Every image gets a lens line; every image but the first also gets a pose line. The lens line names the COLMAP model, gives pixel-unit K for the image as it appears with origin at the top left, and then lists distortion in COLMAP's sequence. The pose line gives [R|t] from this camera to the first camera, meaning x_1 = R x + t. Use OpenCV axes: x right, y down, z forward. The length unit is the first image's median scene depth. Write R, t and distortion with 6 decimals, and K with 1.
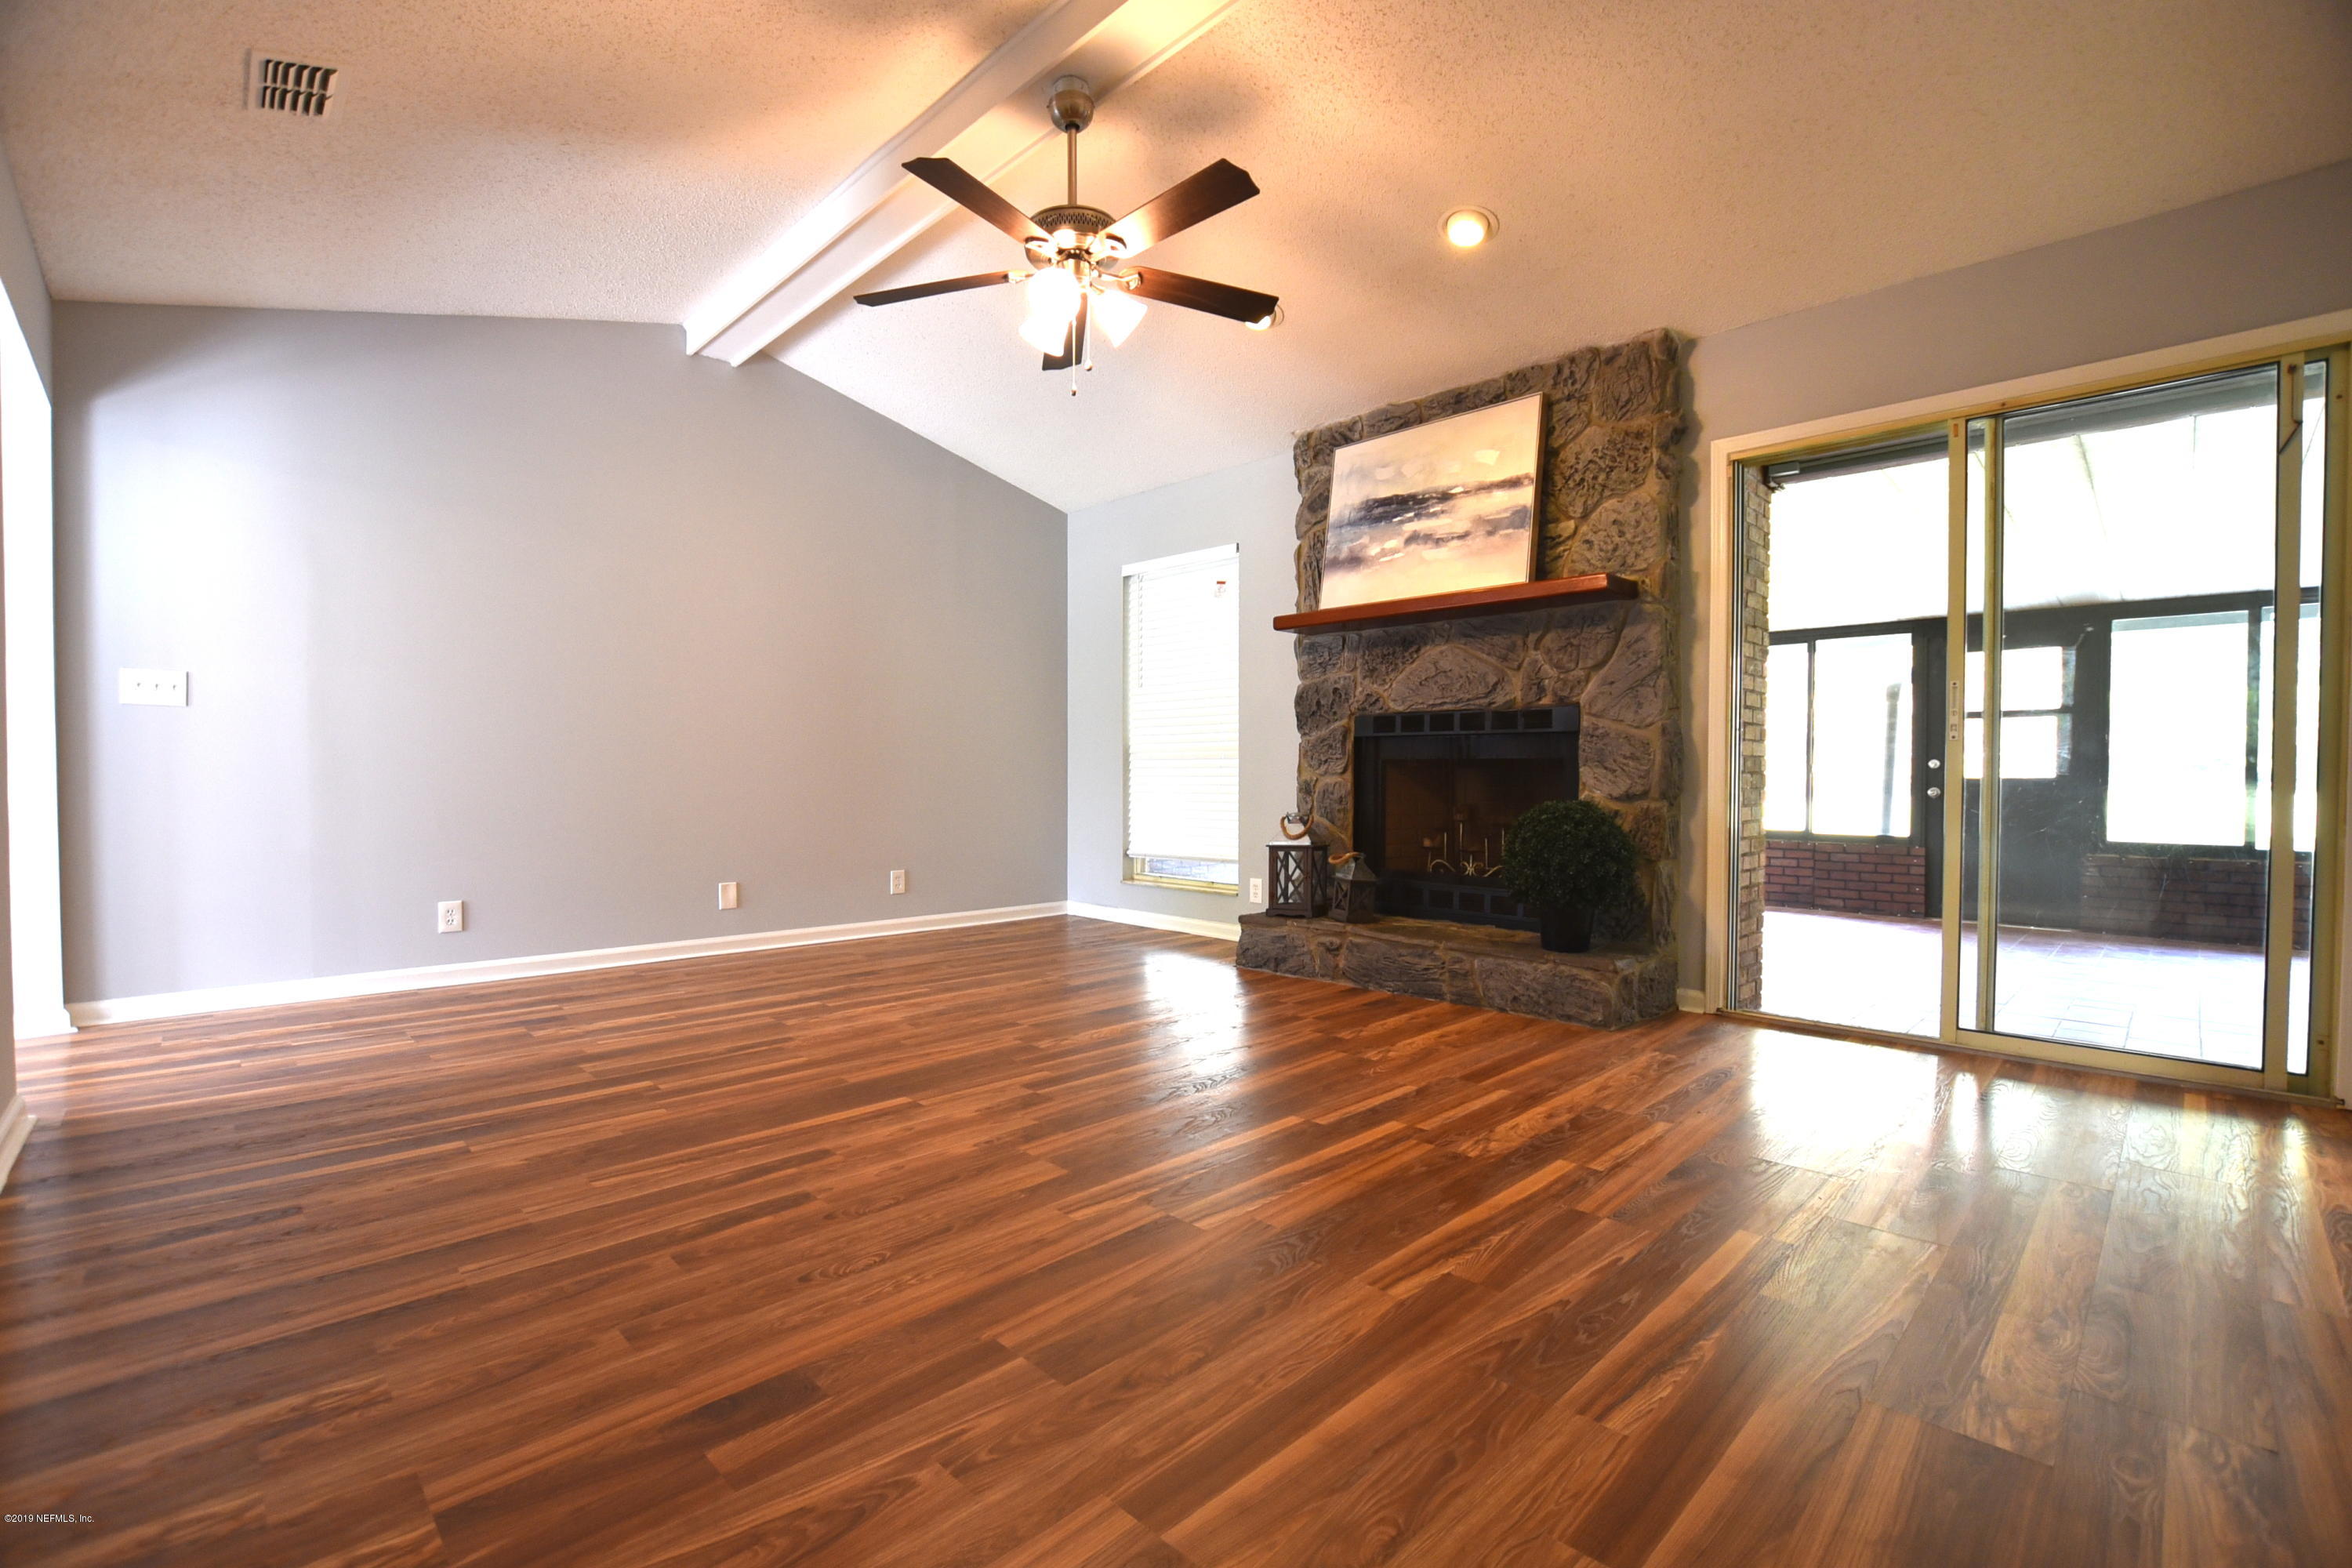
lens RADIAL K [[1035.9, 0, 1176.1], [0, 1035.9, 781.9], [0, 0, 1]] dist [-0.034808, 0.005130]
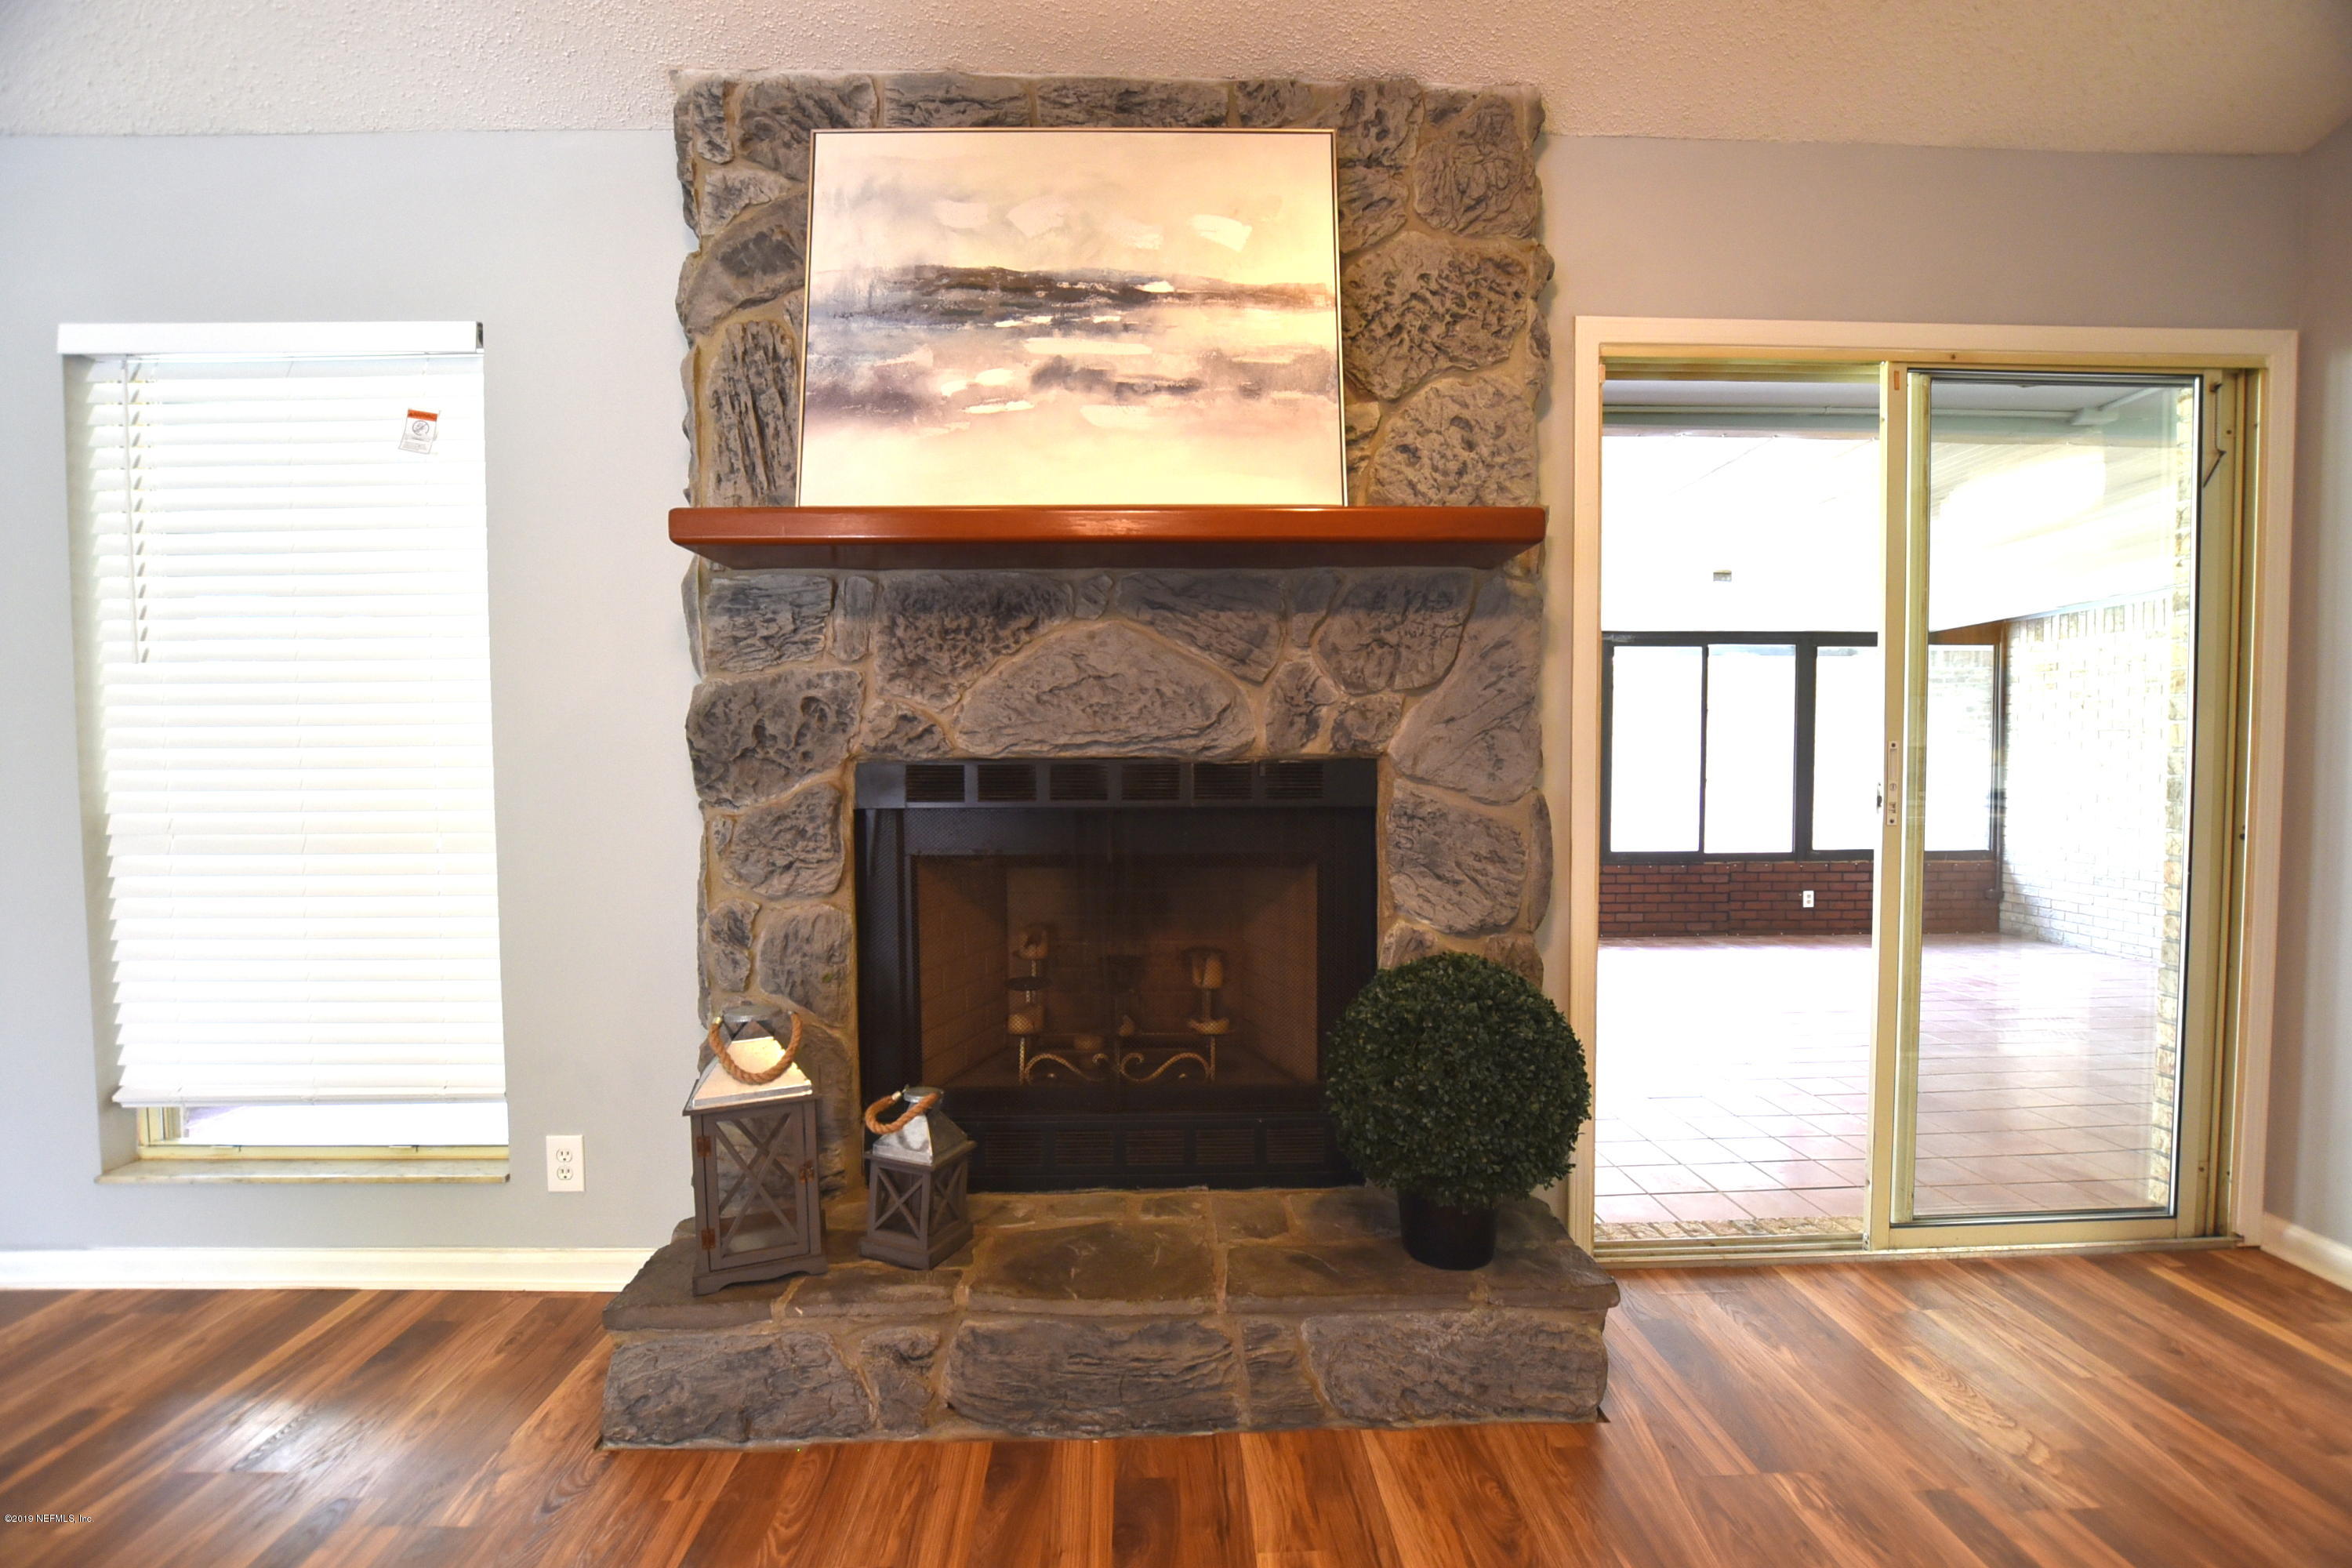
lens RADIAL K [[1035.9, 0, 1173.6], [0, 1035.9, 792.5], [0, 0, 1]] dist [-0.034808, 0.005130]
pose [[0.681183, -0.034092, 0.731319, -0.065202], [0.014388, 0.999346, 0.033186, -0.070330], [-0.731972, -0.012084, 0.681228, 0.661566]]
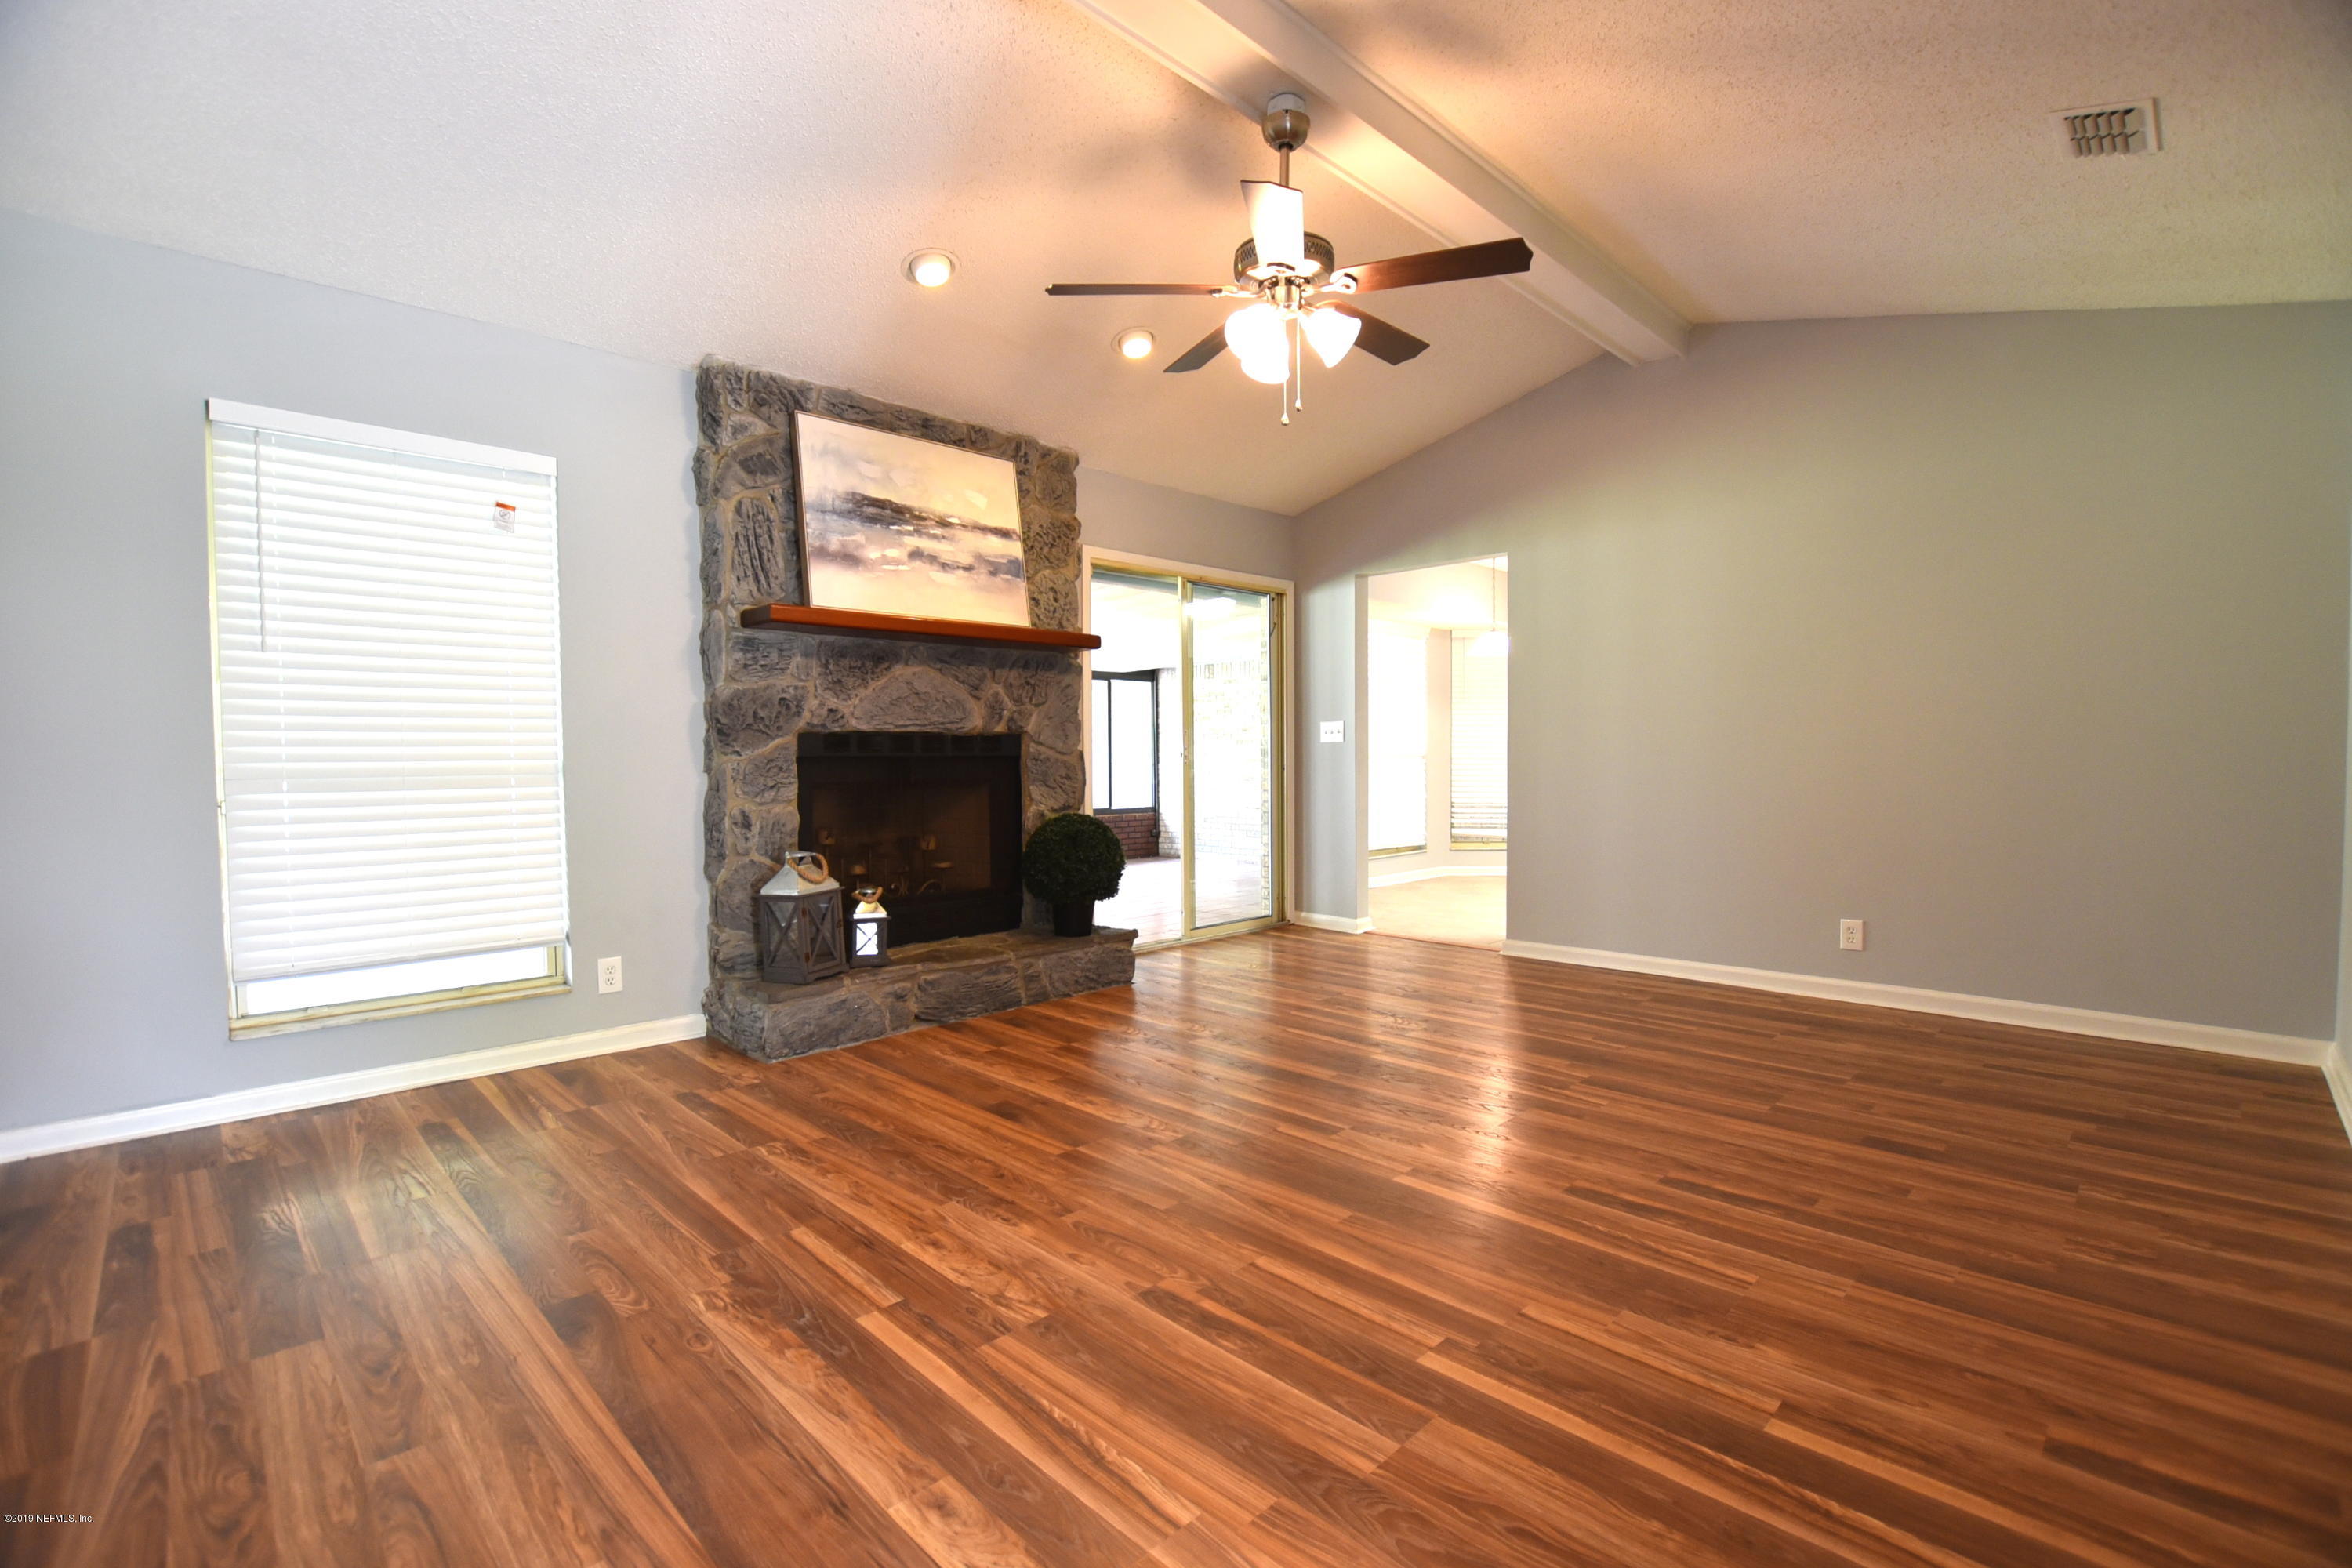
lens RADIAL K [[1035.9, 0, 1173.0], [0, 1035.9, 779.4], [0, 0, 1]] dist [-0.034808, 0.005130]
pose [[-0.003100, -0.026557, 0.999642, -0.747140], [0.016715, 0.999506, 0.026605, -0.047043], [-0.999855, 0.016792, -0.002654, 0.768591]]
